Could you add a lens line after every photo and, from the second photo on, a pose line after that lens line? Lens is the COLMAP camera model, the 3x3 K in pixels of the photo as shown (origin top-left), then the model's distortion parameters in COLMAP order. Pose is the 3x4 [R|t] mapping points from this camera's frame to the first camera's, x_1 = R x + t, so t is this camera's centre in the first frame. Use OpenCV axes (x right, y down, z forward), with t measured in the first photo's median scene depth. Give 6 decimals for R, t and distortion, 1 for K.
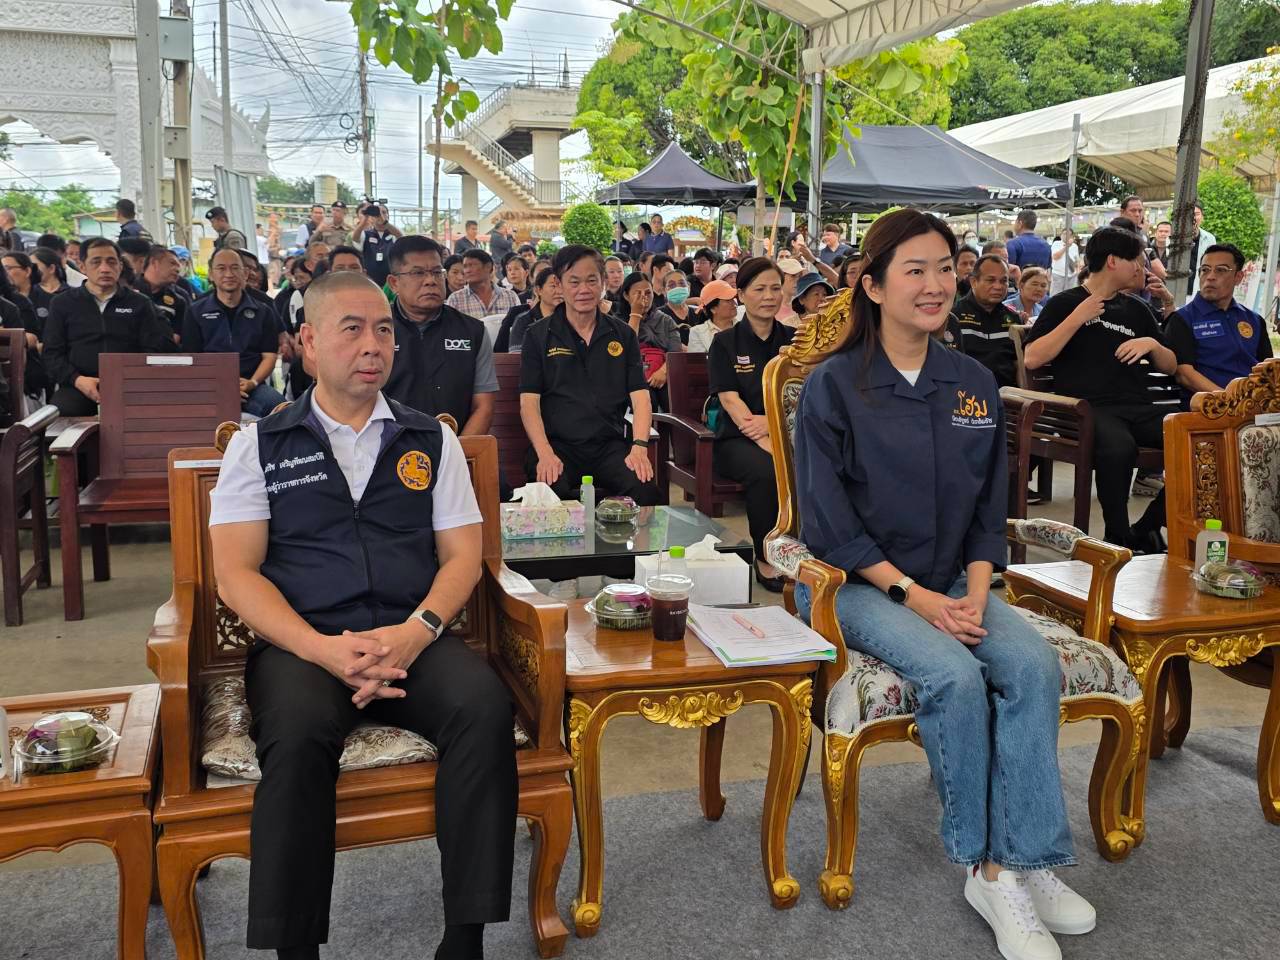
lens RADIAL K [[1140.2, 0, 640.0], [0, 1140.2, 480.0], [0, 0, 1]] dist [0.085021, -0.116579]
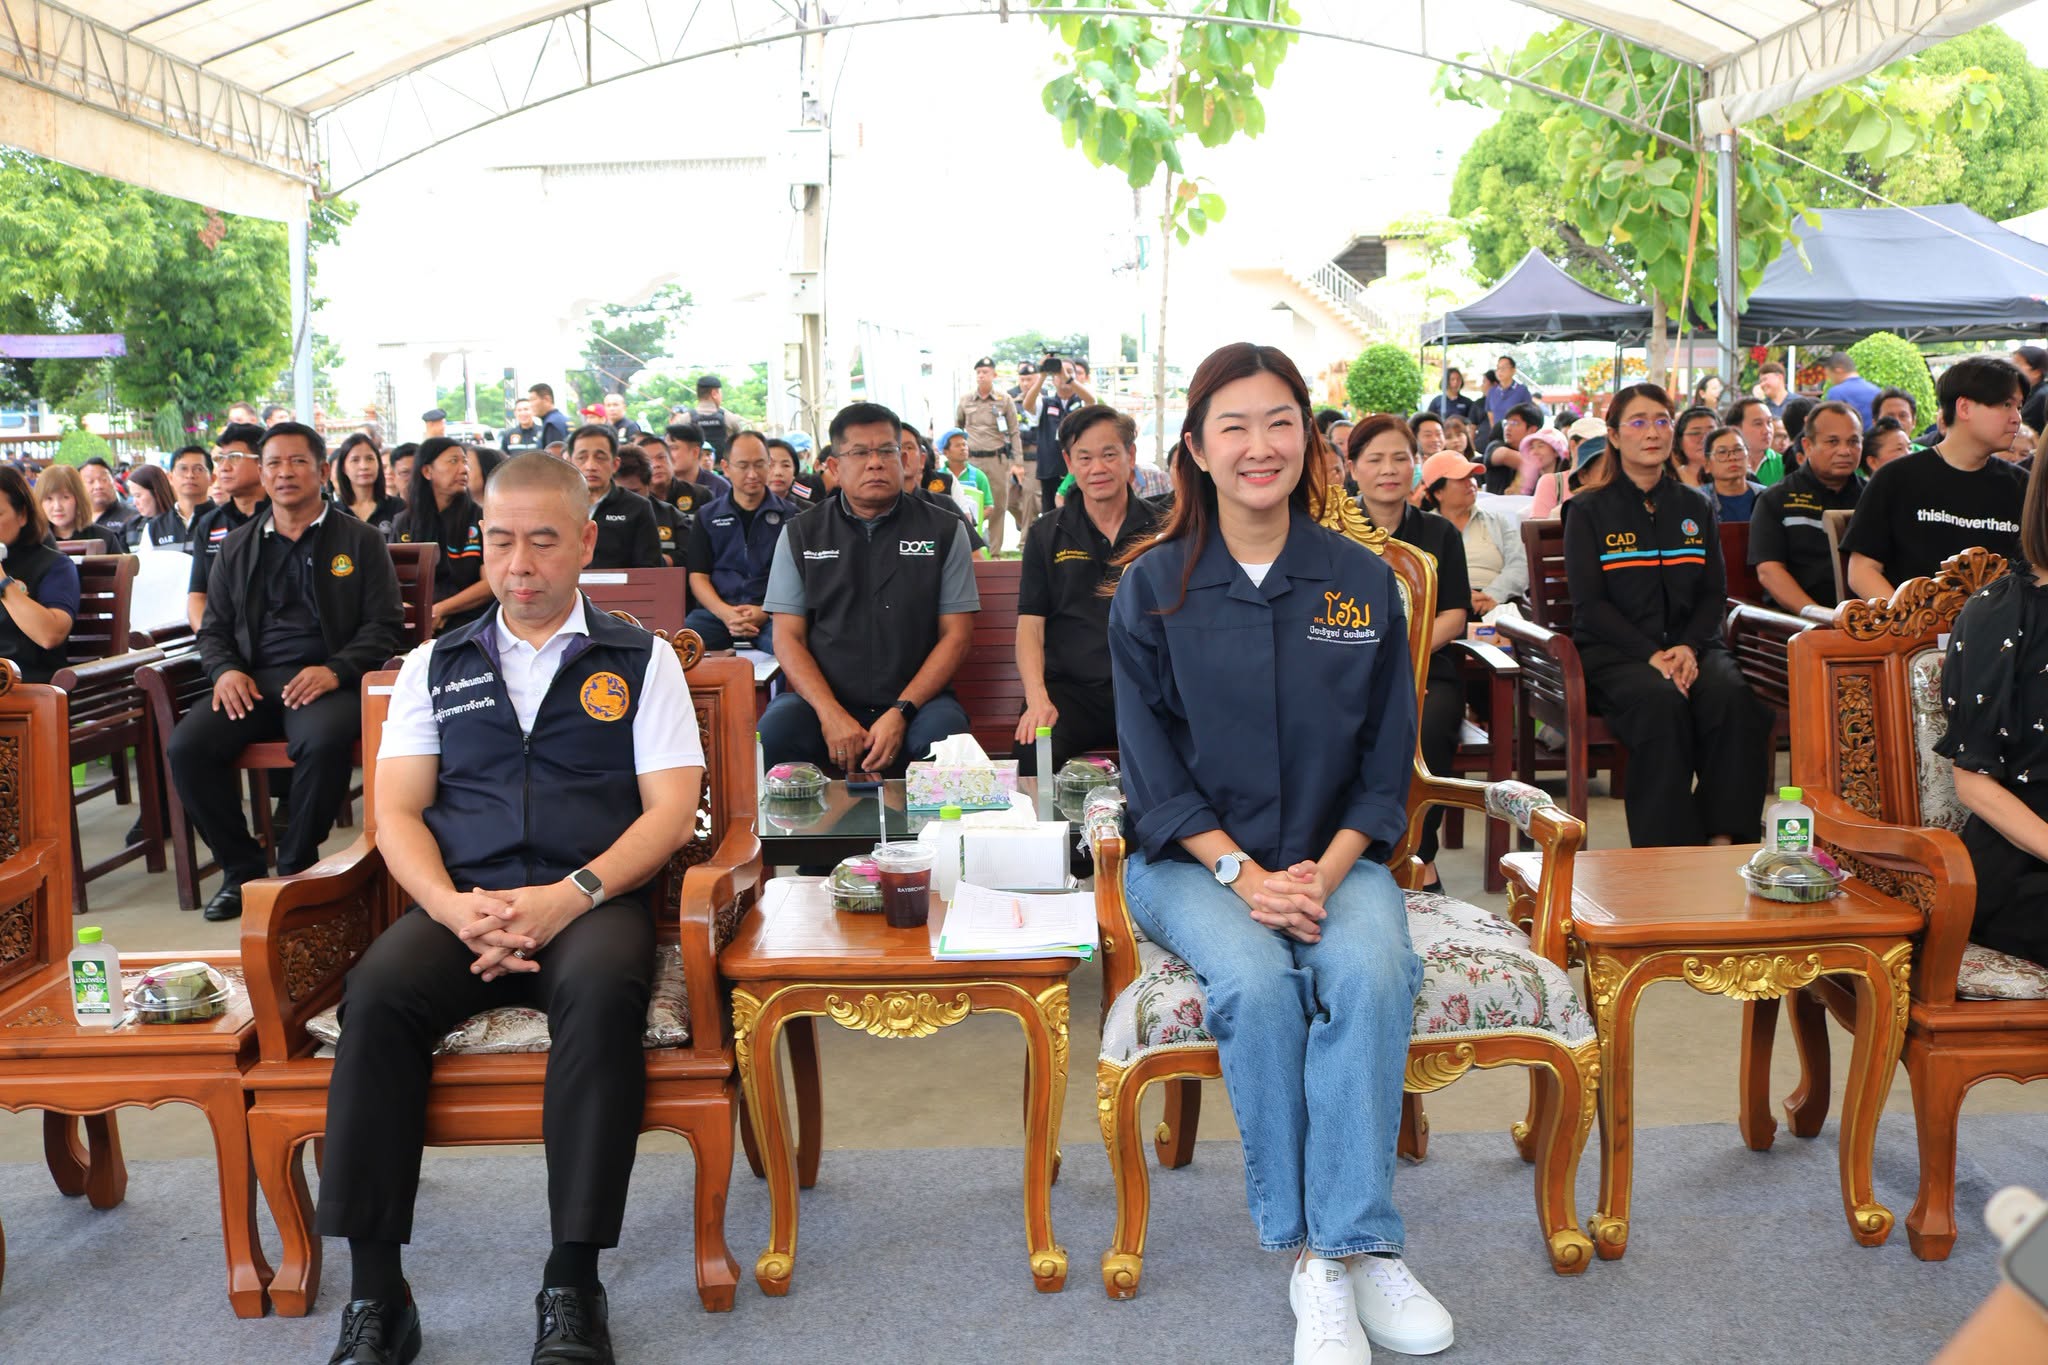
lens RADIAL K [[1740.2, 0, 1024.0], [0, 1740.2, 682.5], [0, 0, 1]] dist [-0.117546, 0.101289]
pose [[0.963904, 0.002952, -0.266234, 0.380334], [-0.015527, 0.998860, -0.045141, 0.029373], [0.265797, 0.047646, 0.962851, -0.075645]]
